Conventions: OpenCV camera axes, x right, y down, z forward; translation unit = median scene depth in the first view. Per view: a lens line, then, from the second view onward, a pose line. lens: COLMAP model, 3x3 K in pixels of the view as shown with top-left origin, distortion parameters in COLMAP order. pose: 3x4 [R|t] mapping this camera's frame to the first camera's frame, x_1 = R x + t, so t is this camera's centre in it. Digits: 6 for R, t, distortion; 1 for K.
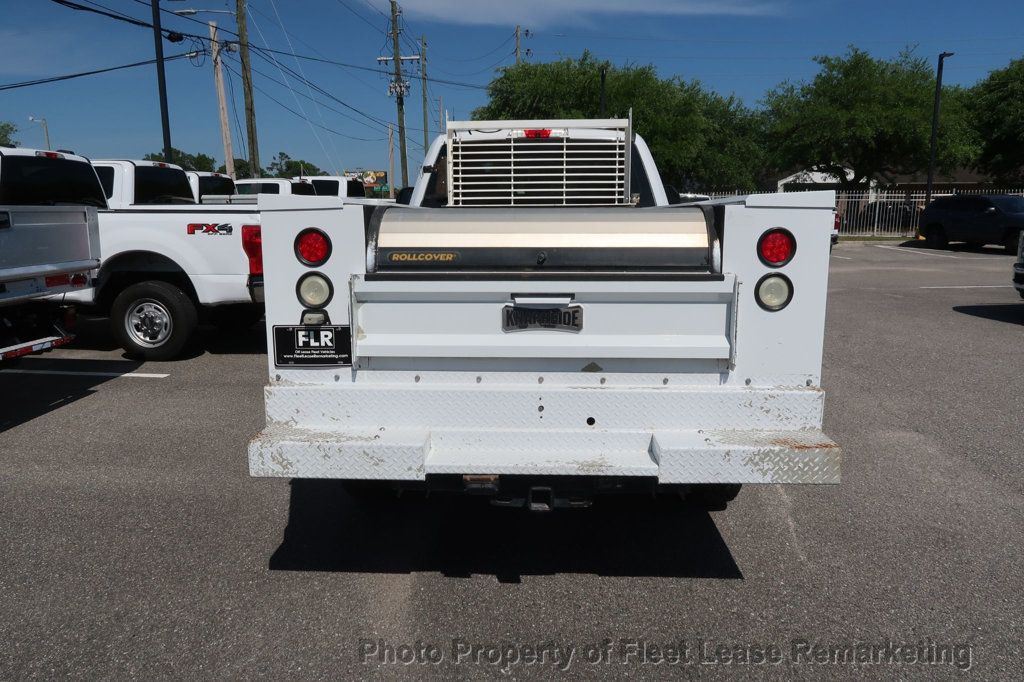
lens RADIAL K [[709.0, 0, 510.9], [0, 709.0, 340.2], [0, 0, 1]] dist [-0.033611, 0.017184]
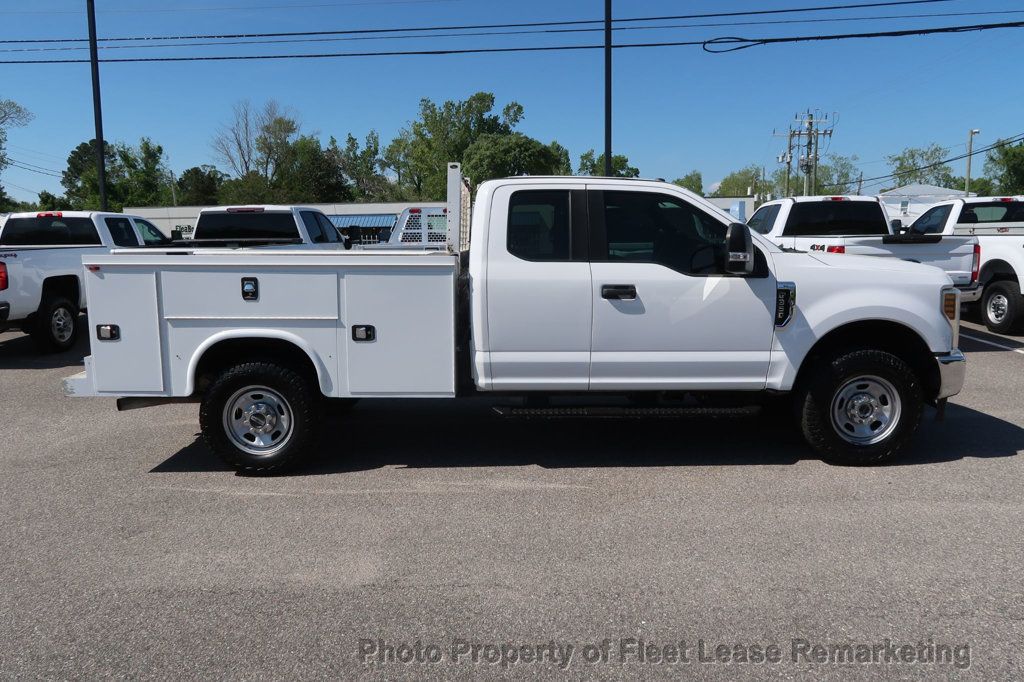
lens RADIAL K [[709.0, 0, 507.1], [0, 709.0, 345.4], [0, 0, 1]] dist [-0.033611, 0.017184]
pose [[0.039513, 0.155605, -0.987029, 0.668010], [-0.171192, 0.974249, 0.146737, -0.123410], [0.984445, 0.163174, 0.065134, 0.561726]]
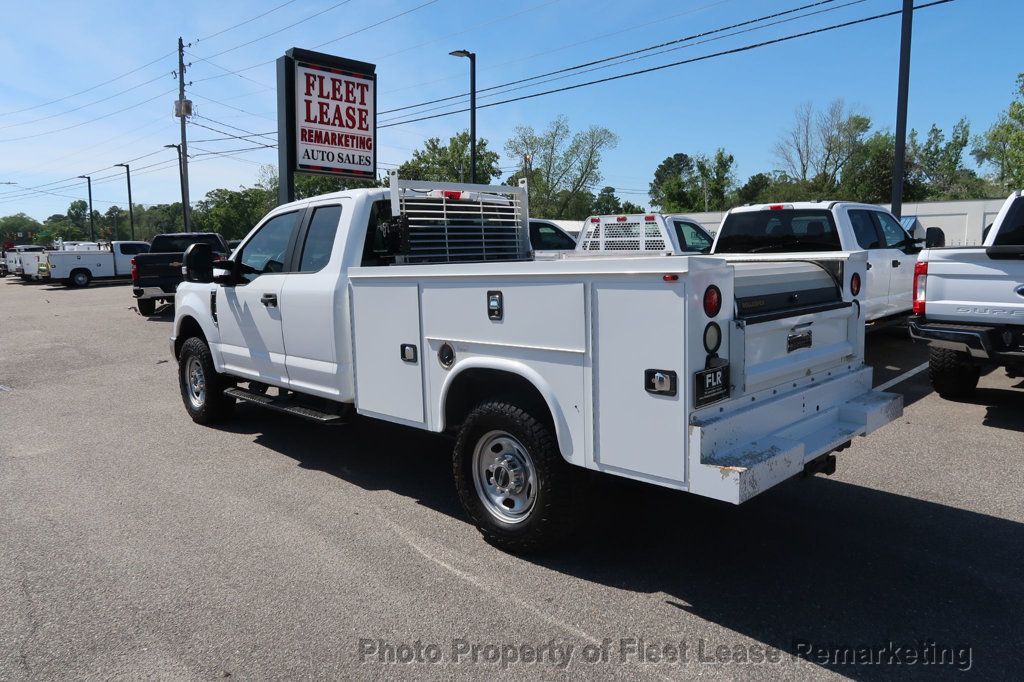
lens RADIAL K [[709.0, 0, 507.9], [0, 709.0, 342.9], [0, 0, 1]] dist [-0.033611, 0.017184]
pose [[-0.678054, 0.110924, -0.726594, 0.457185], [-0.119629, 0.958711, 0.257997, -0.249372], [0.725211, 0.261857, -0.636788, 1.244956]]
